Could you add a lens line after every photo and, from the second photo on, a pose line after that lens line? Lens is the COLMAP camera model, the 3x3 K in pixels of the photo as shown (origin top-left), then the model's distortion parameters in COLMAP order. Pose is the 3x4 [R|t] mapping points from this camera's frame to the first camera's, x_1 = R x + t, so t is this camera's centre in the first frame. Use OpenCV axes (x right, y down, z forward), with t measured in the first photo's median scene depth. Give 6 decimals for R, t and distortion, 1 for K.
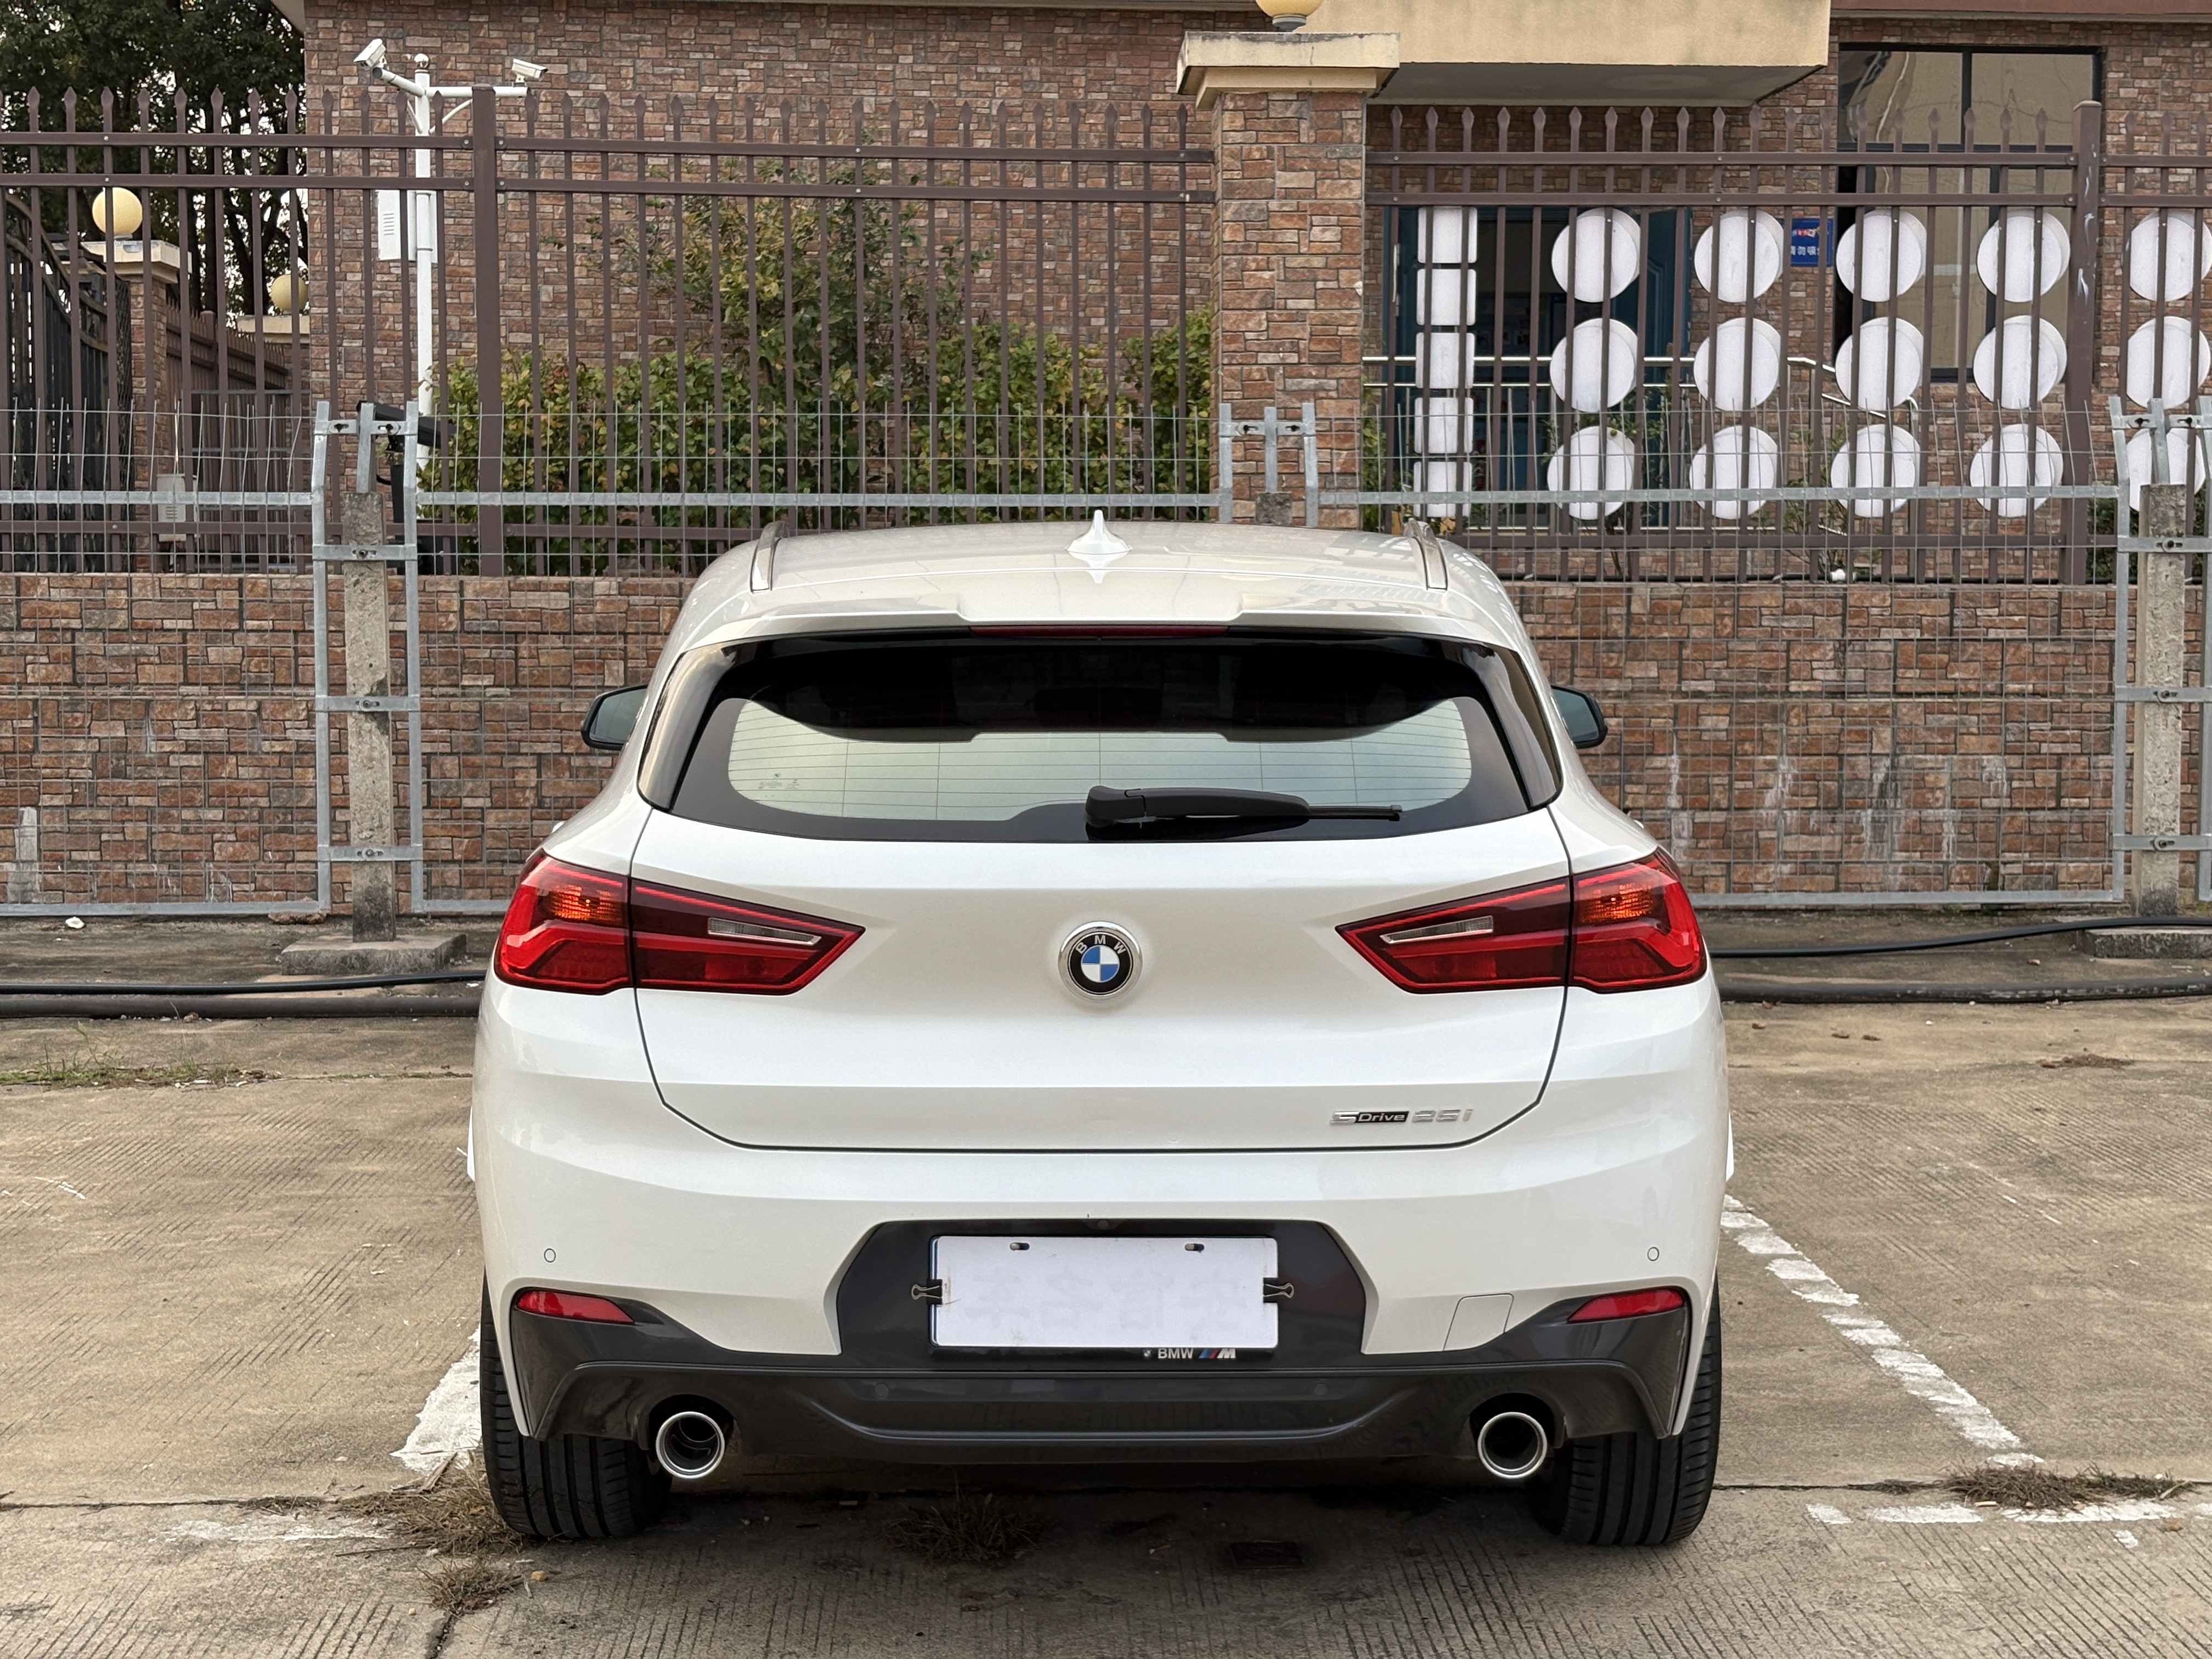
lens RADIAL K [[3316.4, 0, 1104.2], [0, 3316.4, 824.1], [0, 0, 1]] dist [0.101129, 0.000000]
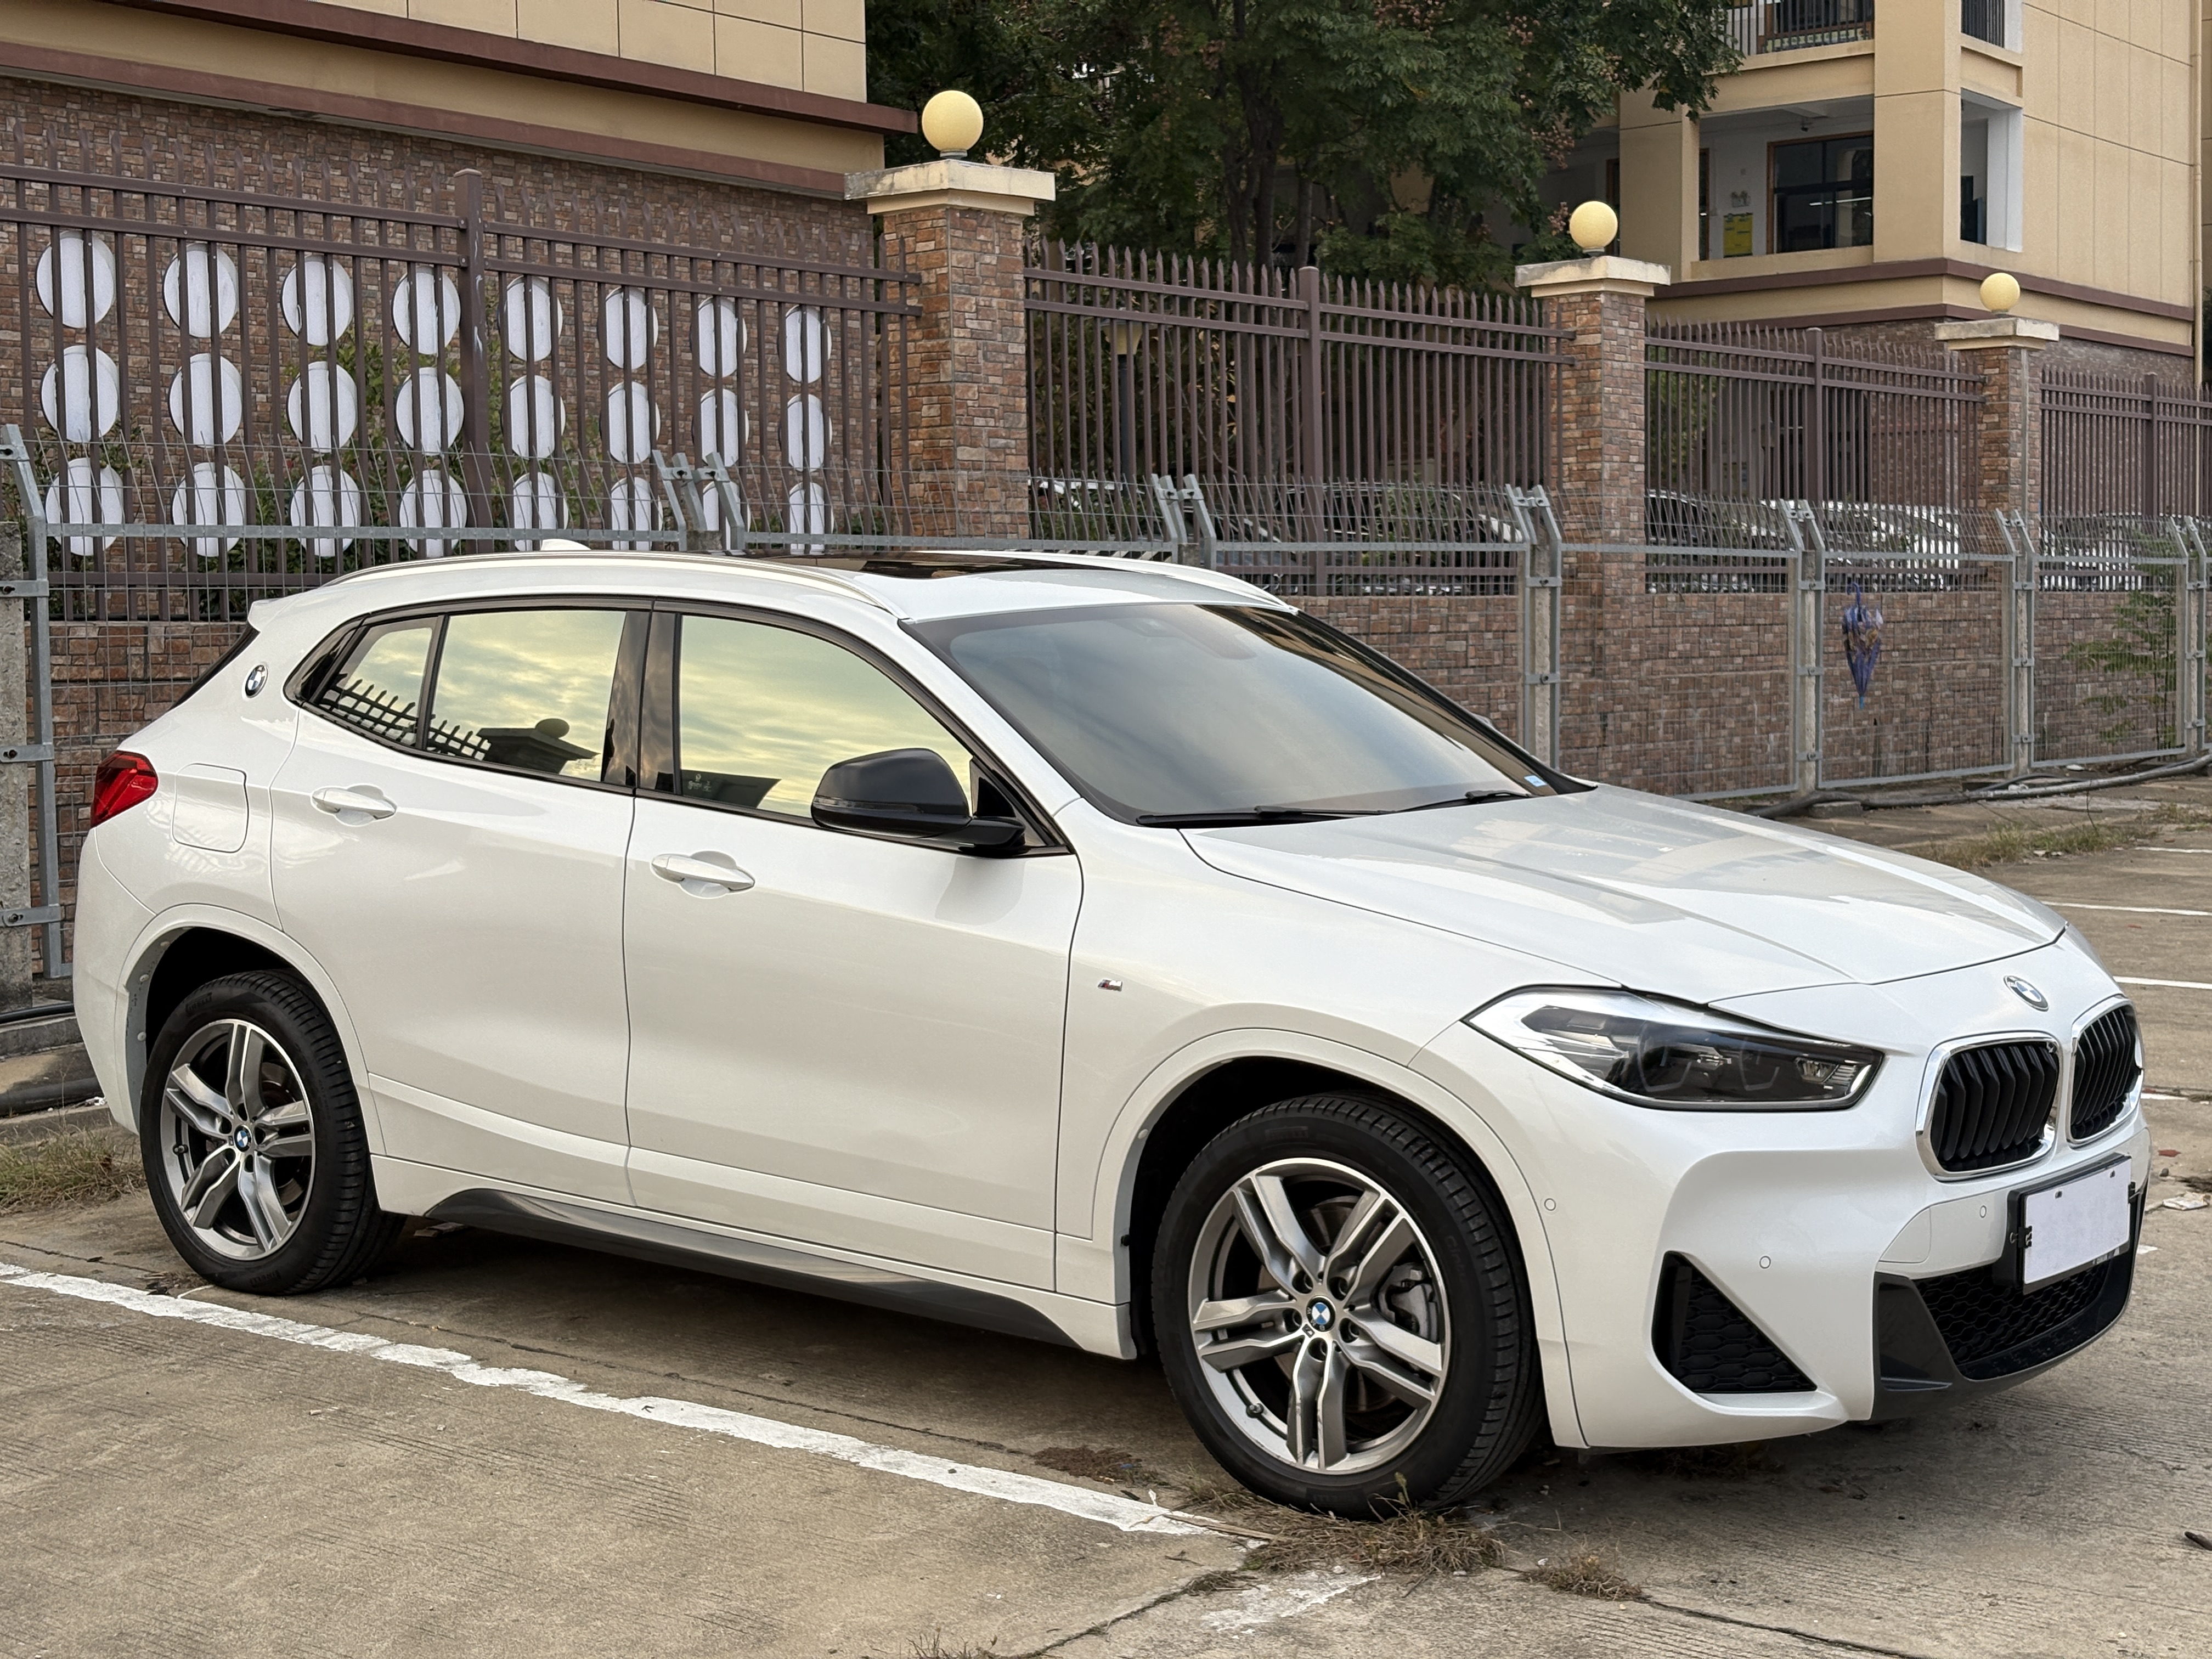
lens RADIAL K [[3296.7, 0, 1096.2], [0, 3296.7, 826.6], [0, 0, 1]] dist [0.162307, 0.000000]
pose [[0.625411, -0.061215, 0.777891, -0.458535], [0.070336, 0.997282, 0.021931, -0.016599], [-0.777119, 0.040997, 0.628017, 0.196687]]
